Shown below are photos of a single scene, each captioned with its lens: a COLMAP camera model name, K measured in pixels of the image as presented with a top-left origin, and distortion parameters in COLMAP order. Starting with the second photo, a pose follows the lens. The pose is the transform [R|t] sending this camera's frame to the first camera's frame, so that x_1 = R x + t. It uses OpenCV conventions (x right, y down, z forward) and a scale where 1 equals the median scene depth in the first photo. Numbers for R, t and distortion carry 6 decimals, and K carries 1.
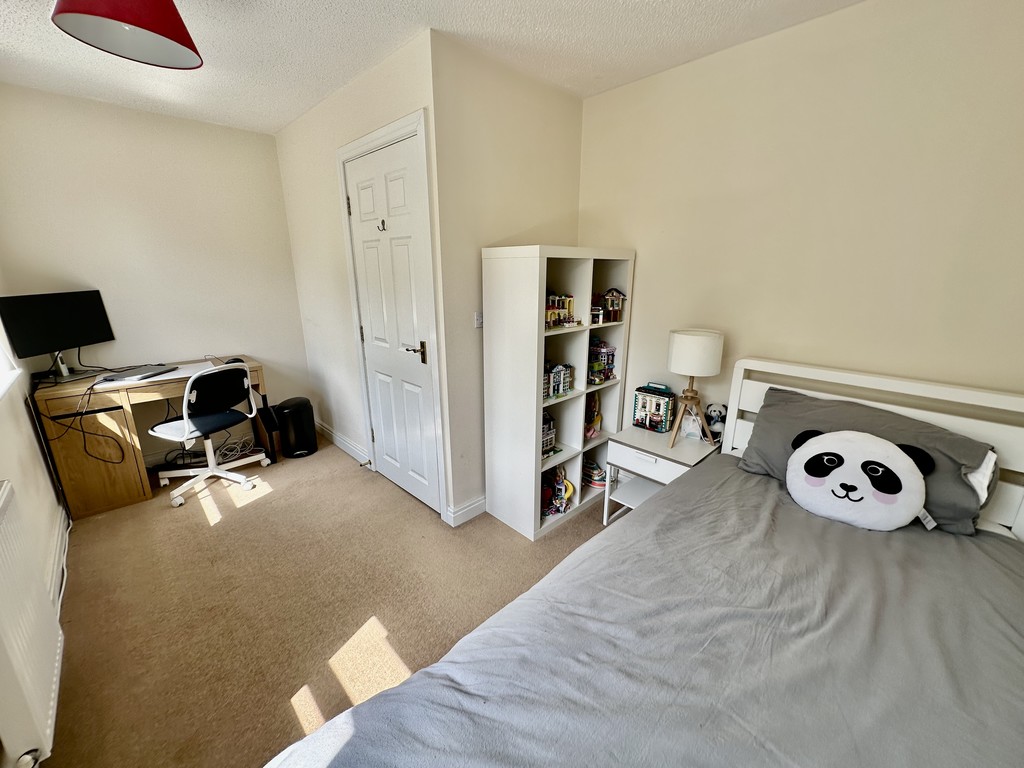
lens RADIAL K [[408.4, 0, 510.4], [0, 408.4, 382.4], [0, 0, 1]] dist [-0.002085, 0.000200]
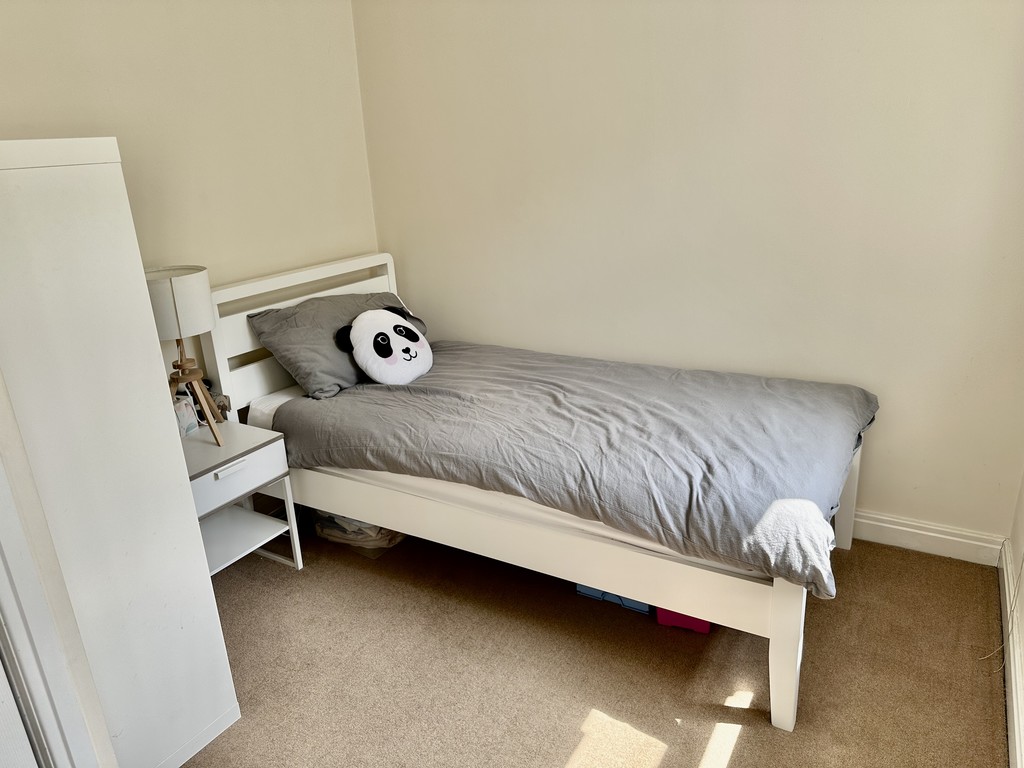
lens RADIAL K [[731.3, 0, 512.0], [0, 731.3, 384.0], [0, 0, 1]] dist [0.032866, -0.001482]
pose [[-0.267524, -0.296610, 0.916763, -1.154258], [0.291261, 0.882039, 0.370369, -0.332071], [-0.918476, 0.366100, -0.149576, 1.014825]]
